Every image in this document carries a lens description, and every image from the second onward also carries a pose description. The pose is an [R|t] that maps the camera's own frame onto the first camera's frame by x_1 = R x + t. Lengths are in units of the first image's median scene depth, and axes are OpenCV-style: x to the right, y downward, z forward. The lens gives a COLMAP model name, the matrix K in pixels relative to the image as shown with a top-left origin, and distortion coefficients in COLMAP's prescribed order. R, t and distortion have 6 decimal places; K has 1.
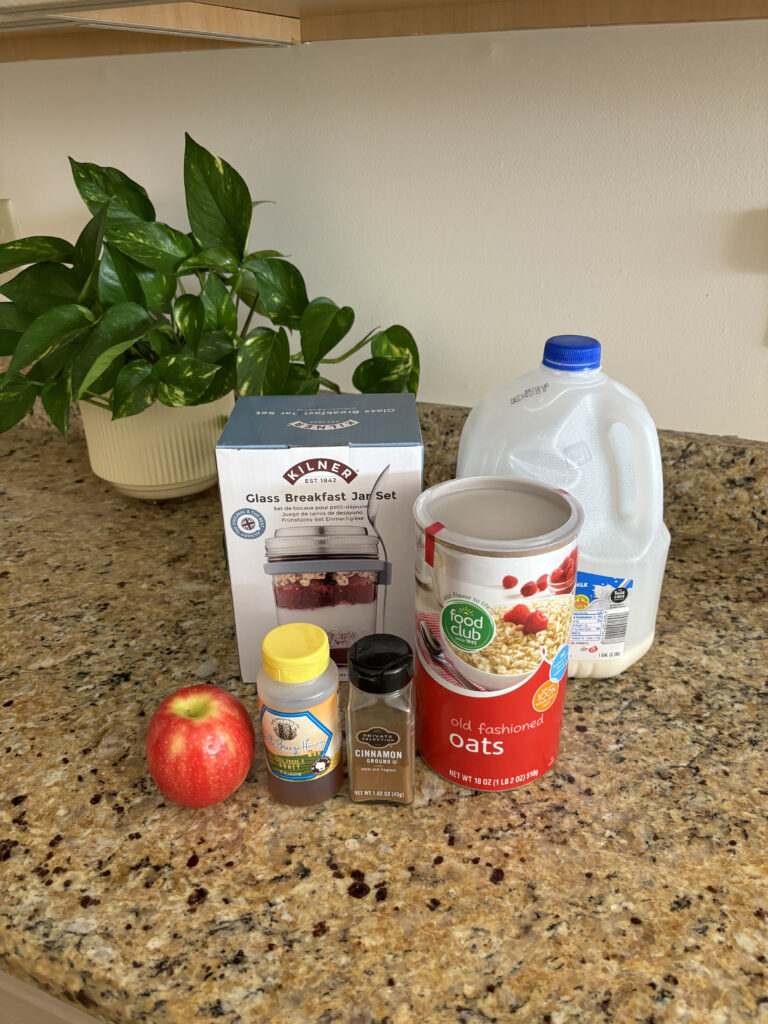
lens RADIAL K [[772.4, 0, 388.1], [0, 772.4, 516.4], [0, 0, 1]] dist [0.007192, 0.005848]
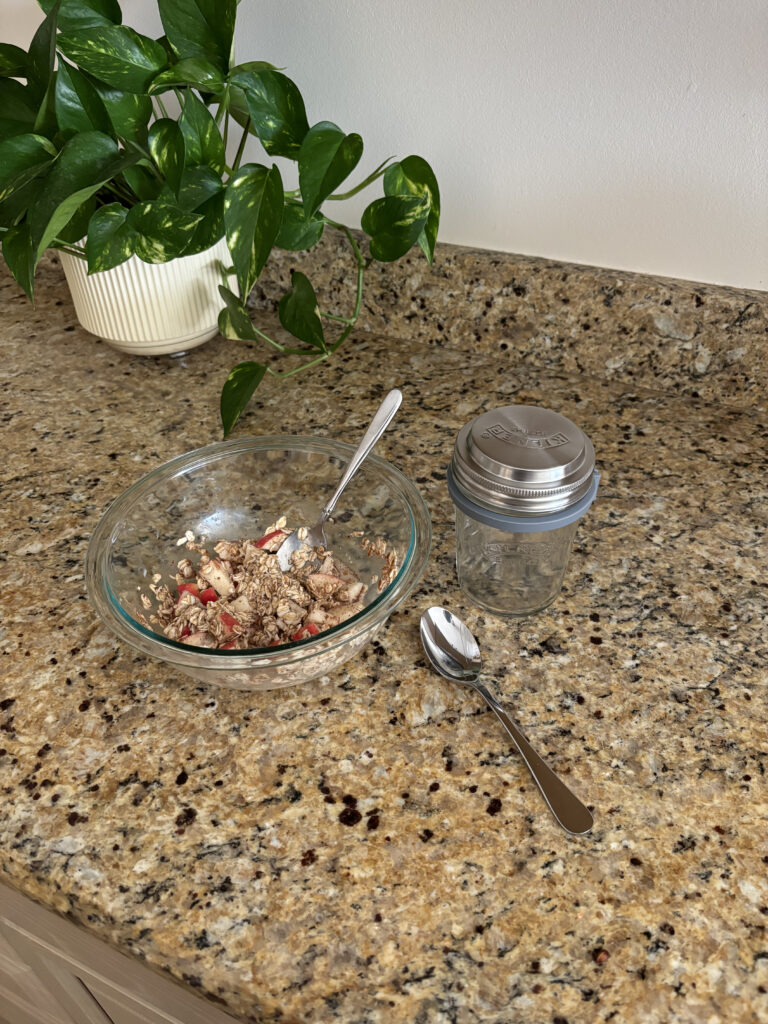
lens RADIAL K [[772.4, 0, 387.2], [0, 772.4, 510.7], [0, 0, 1]] dist [0.007192, 0.005848]
pose [[0.999139, 0.020929, -0.035813, 0.028832], [-0.012009, 0.972355, 0.233199, -0.095998], [0.039703, -0.232568, 0.971769, 0.122359]]
